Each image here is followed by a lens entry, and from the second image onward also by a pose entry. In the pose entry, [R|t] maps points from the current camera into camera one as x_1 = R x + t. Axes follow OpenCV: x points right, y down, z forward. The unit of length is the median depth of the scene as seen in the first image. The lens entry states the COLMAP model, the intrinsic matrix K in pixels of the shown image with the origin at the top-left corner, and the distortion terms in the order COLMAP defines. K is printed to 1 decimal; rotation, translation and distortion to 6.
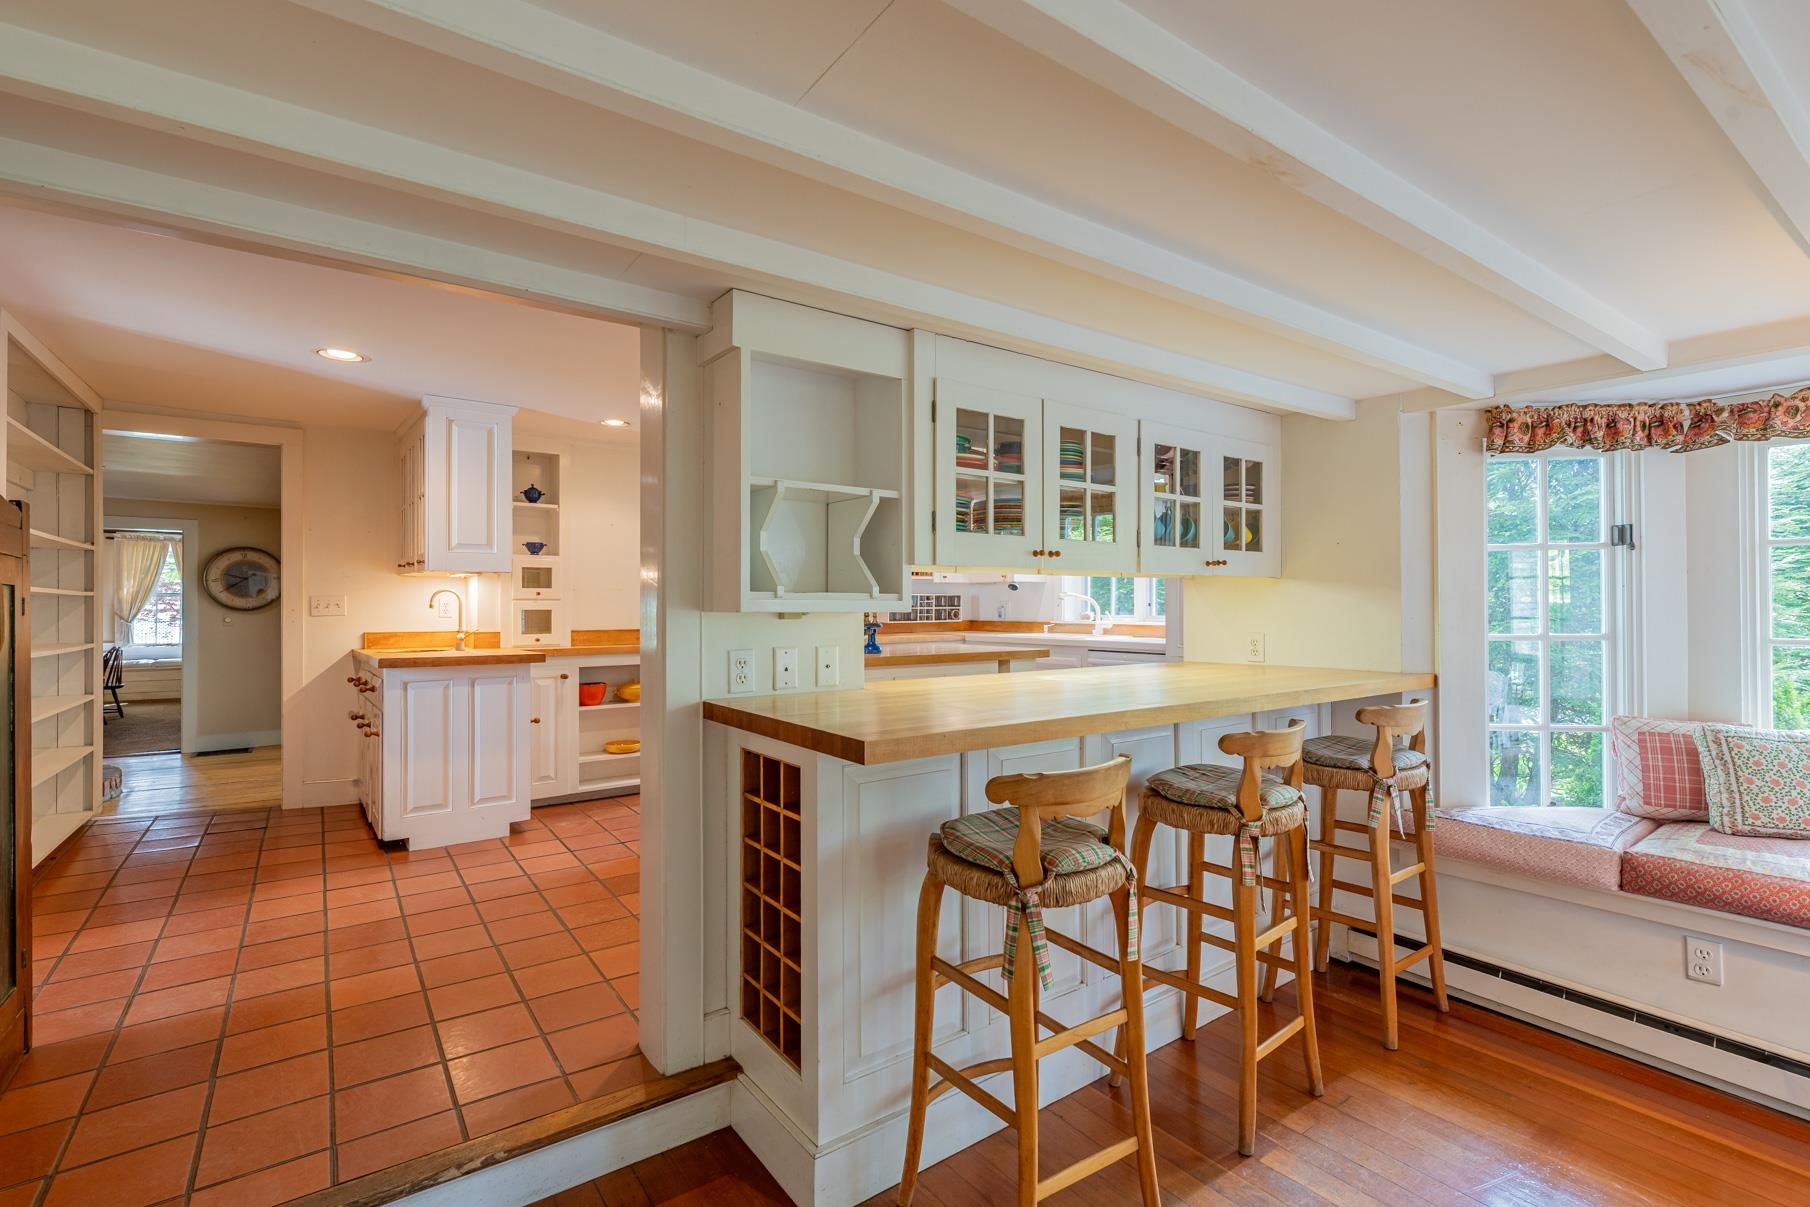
lens RADIAL K [[798.5, 0, 905.0], [0, 798.5, 603.5], [0, 0, 1]] dist [-0.001874, -0.000224]
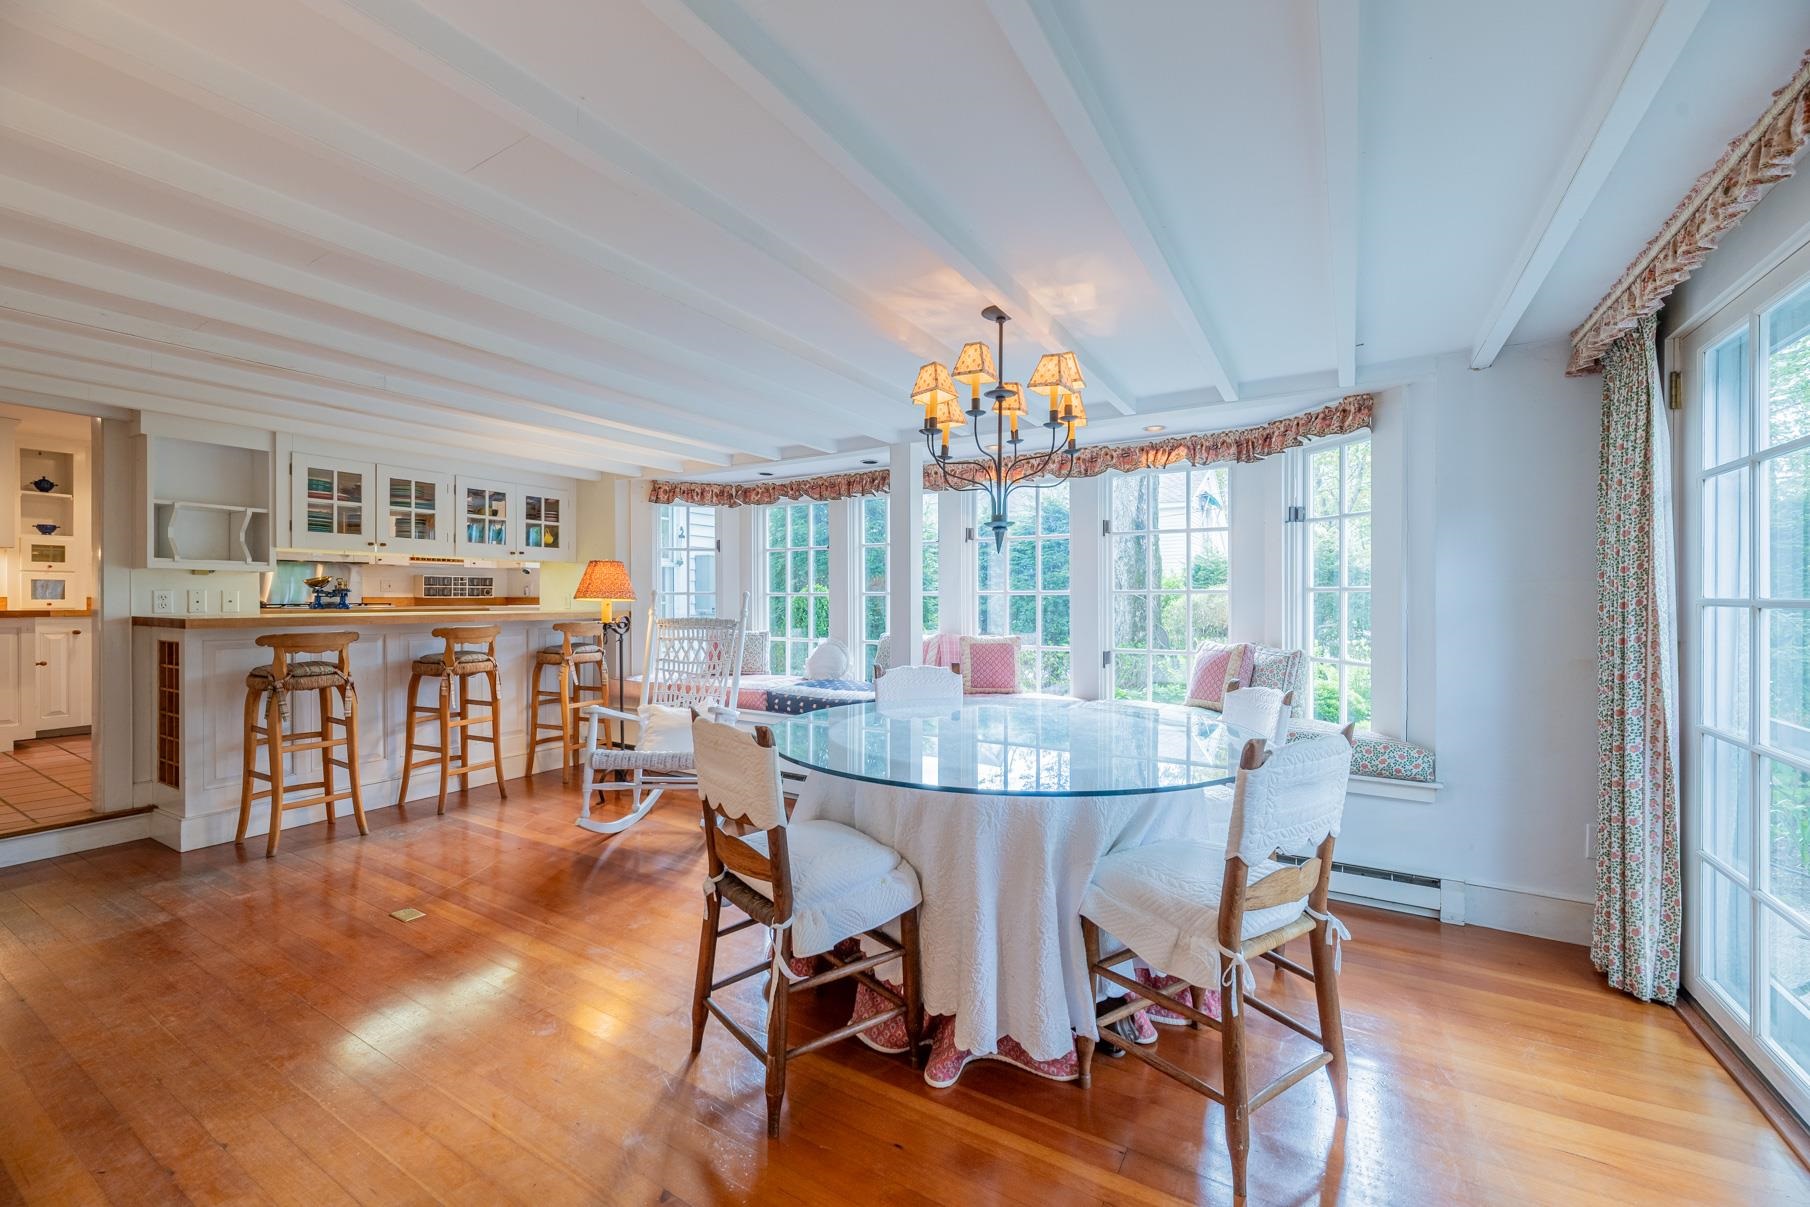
lens RADIAL K [[721.6, 0, 860.6], [0, 721.6, 603.9], [0, 0, 1]] dist [0.000644, 0.000275]
pose [[0.929372, 0.002286, 0.369136, 0.520325], [-0.006172, 0.999937, 0.009347, 0.048937], [-0.369092, -0.010965, 0.929328, -0.888709]]
